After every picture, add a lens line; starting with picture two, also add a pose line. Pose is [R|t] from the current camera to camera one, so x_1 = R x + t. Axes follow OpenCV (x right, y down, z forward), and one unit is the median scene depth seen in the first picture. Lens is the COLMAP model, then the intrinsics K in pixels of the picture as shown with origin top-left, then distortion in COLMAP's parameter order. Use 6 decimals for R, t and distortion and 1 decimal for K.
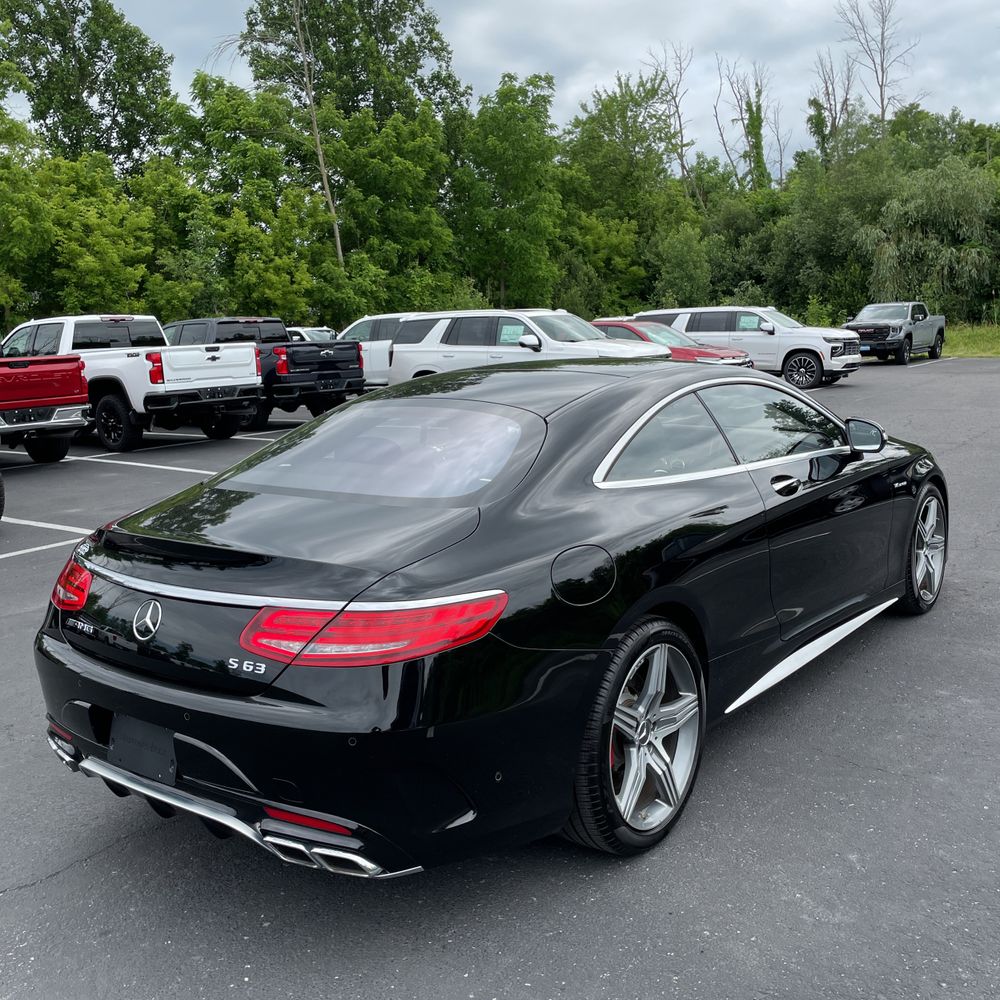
lens RADIAL K [[1007.6, 0, 503.8], [0, 1007.6, 482.1], [0, 0, 1]] dist [0.079544, -0.117334]
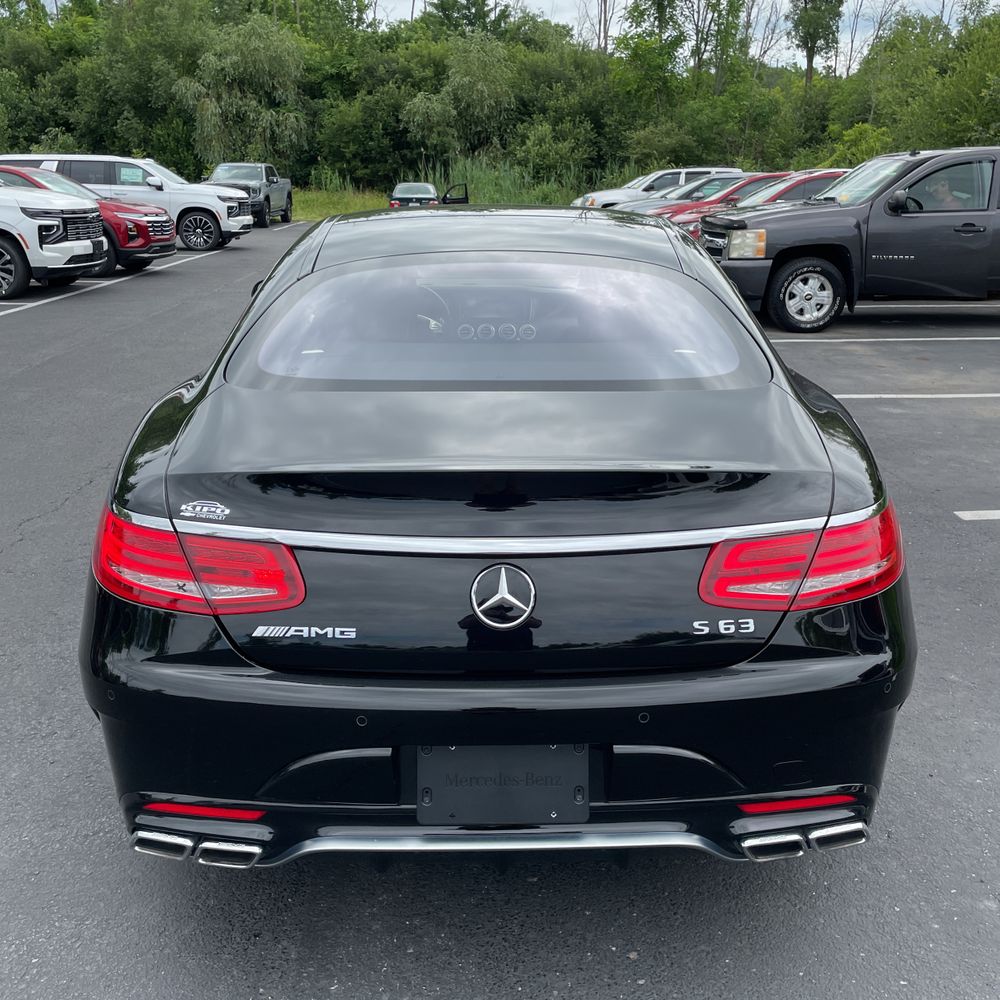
lens RADIAL K [[1009.0, 0, 500.3], [0, 1009.0, 488.6], [0, 0, 1]] dist [0.075835, -0.109522]
pose [[0.788791, -0.139024, 0.598732, -0.044493], [0.056651, 0.986383, 0.154401, -0.001878], [-0.612045, -0.087872, 0.785926, 0.030665]]
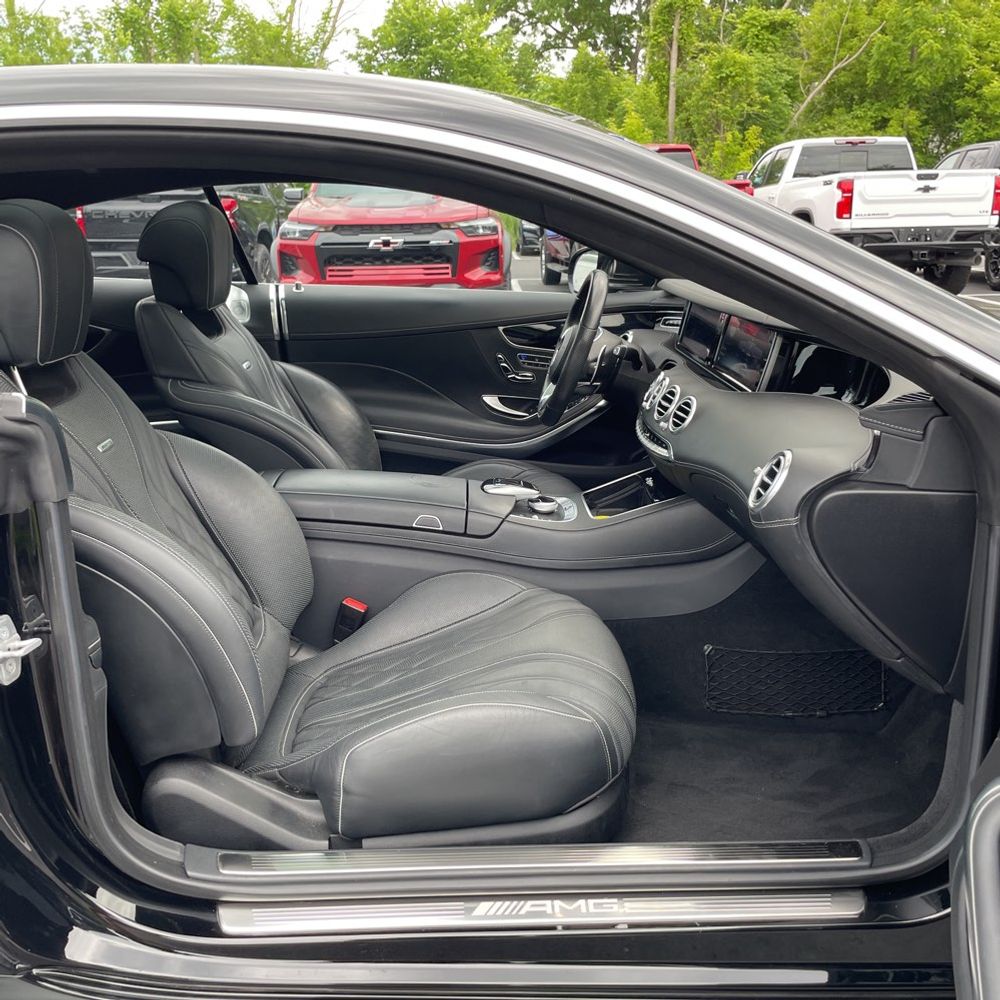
lens RADIAL K [[1008.9, 0, 495.3], [0, 1008.9, 487.4], [0, 0, 1]] dist [0.073282, -0.105446]
pose [[0.631011, 0.237671, -0.738469, 0.046854], [-0.126073, 0.970676, 0.204677, -0.006065], [0.765461, -0.036052, 0.642472, 0.078530]]
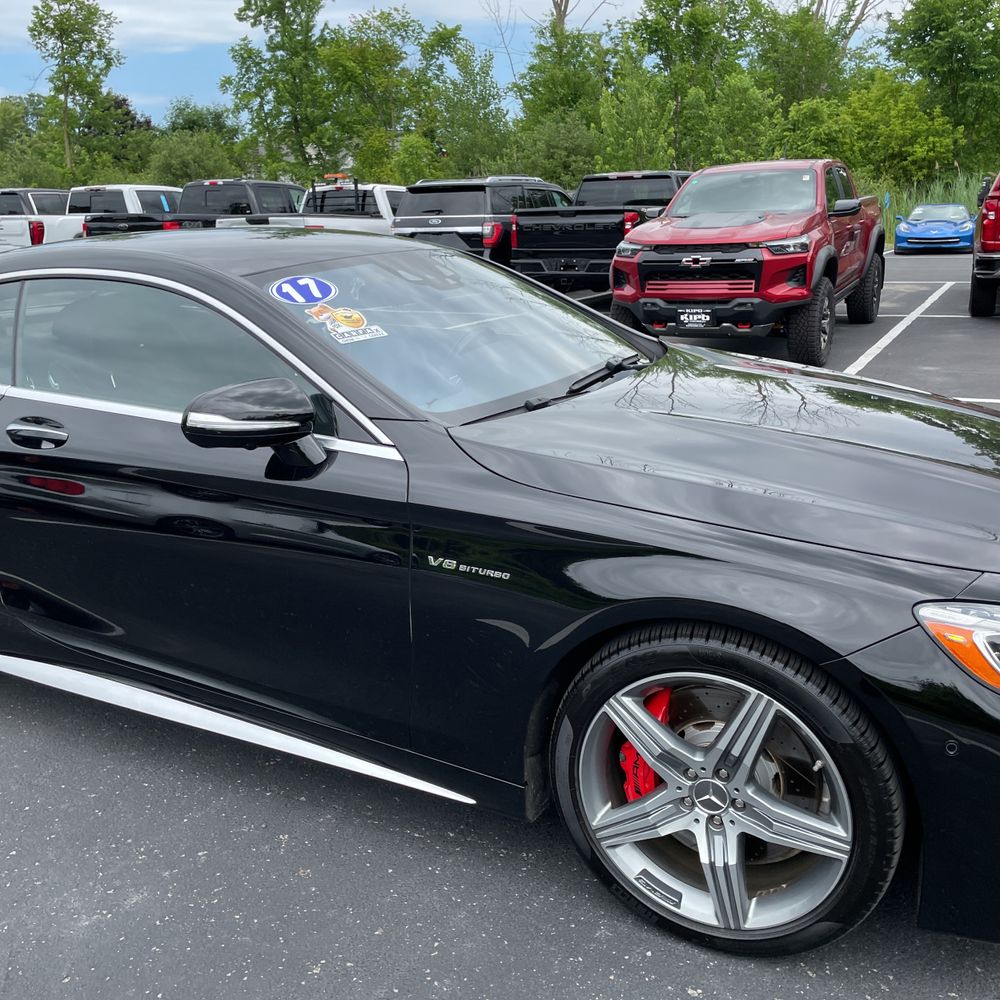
lens RADIAL K [[1007.6, 0, 503.8], [0, 1007.6, 482.1], [0, 0, 1]] dist [0.079544, -0.117334]
pose [[0.193674, 0.291506, -0.936758, 0.087558], [-0.124830, 0.954398, 0.271187, -0.016970], [0.973092, 0.064414, 0.221231, 0.101377]]
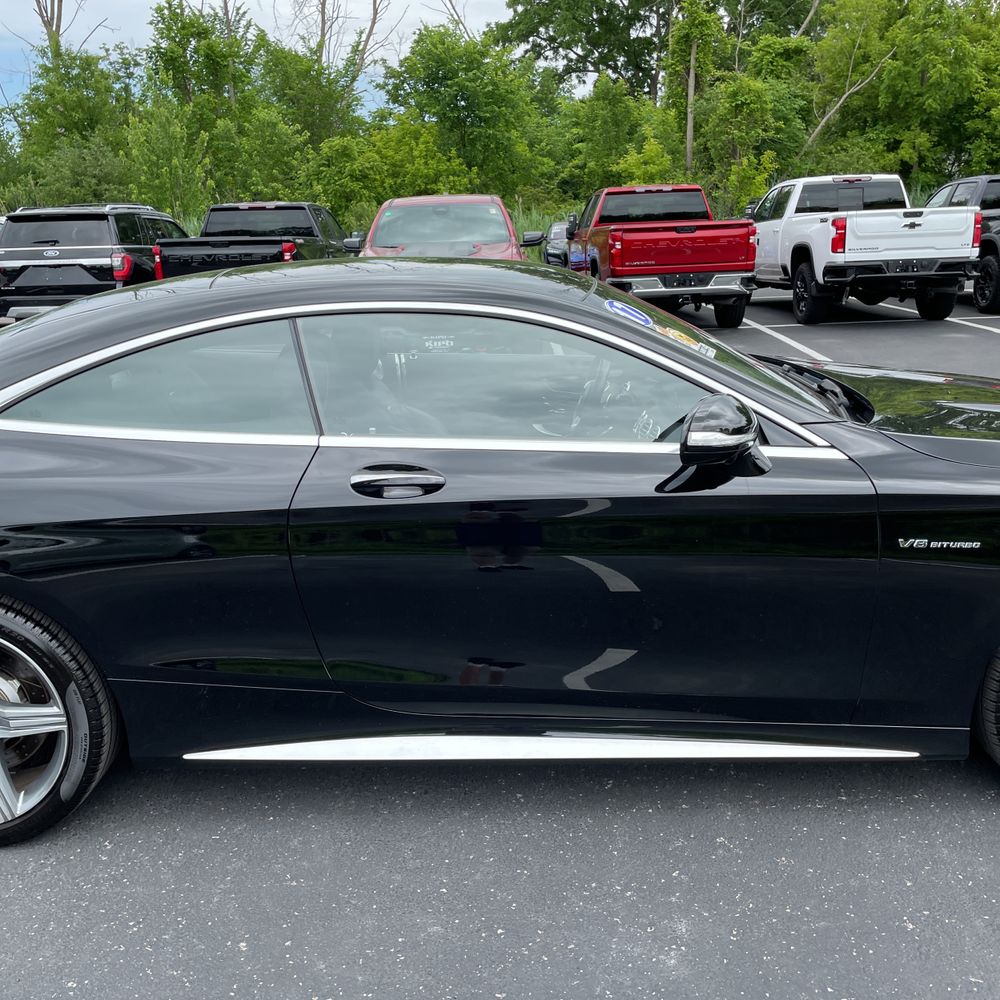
lens RADIAL K [[1008.9, 0, 495.3], [0, 1008.9, 487.4], [0, 0, 1]] dist [0.073282, -0.105446]
pose [[0.614460, 0.220397, -0.757538, 0.069377], [-0.112056, 0.974834, 0.192725, -0.010597], [0.780949, -0.033535, 0.623693, 0.056630]]
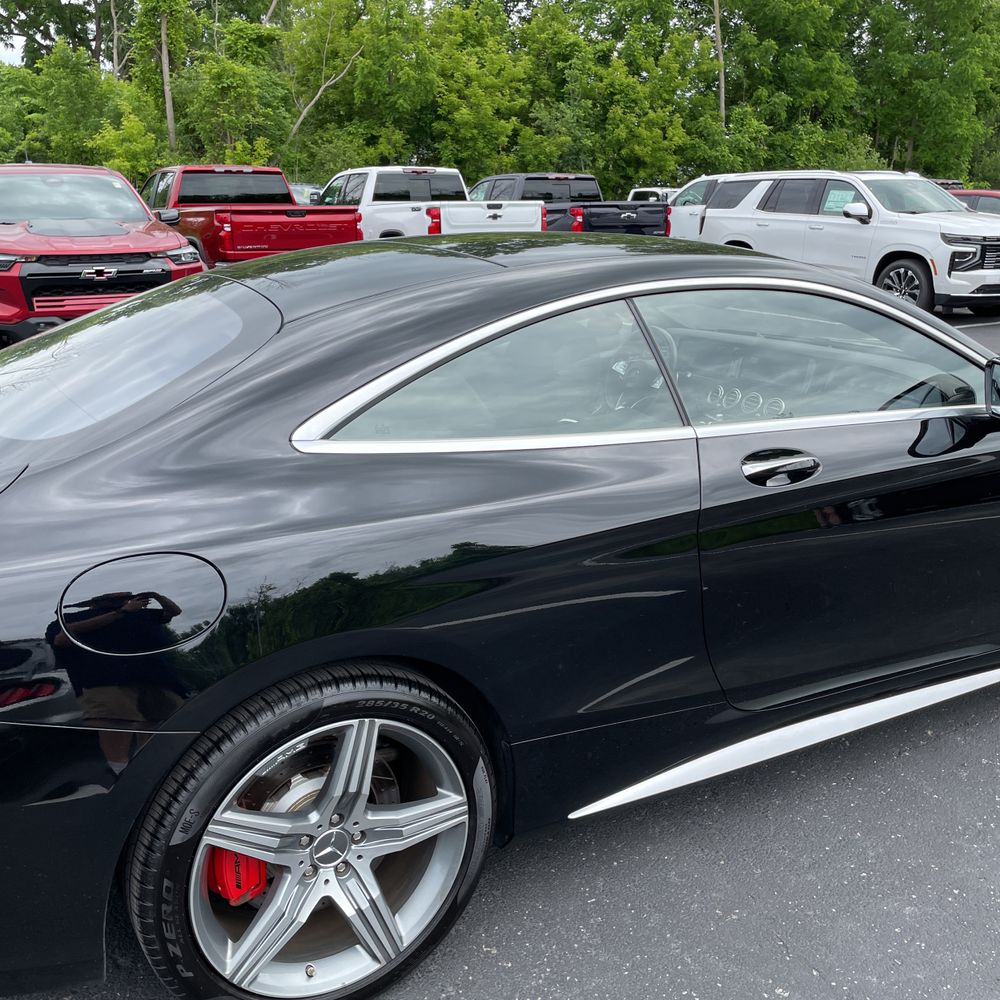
lens RADIAL K [[1002.0, 0, 503.4], [0, 1002.0, 495.9], [0, 0, 1]] dist [0.084739, -0.119538]
pose [[0.926819, 0.142904, -0.347253, 0.029169], [-0.092042, 0.982999, 0.158872, -0.005154], [0.364053, -0.115284, 0.924216, 0.033581]]
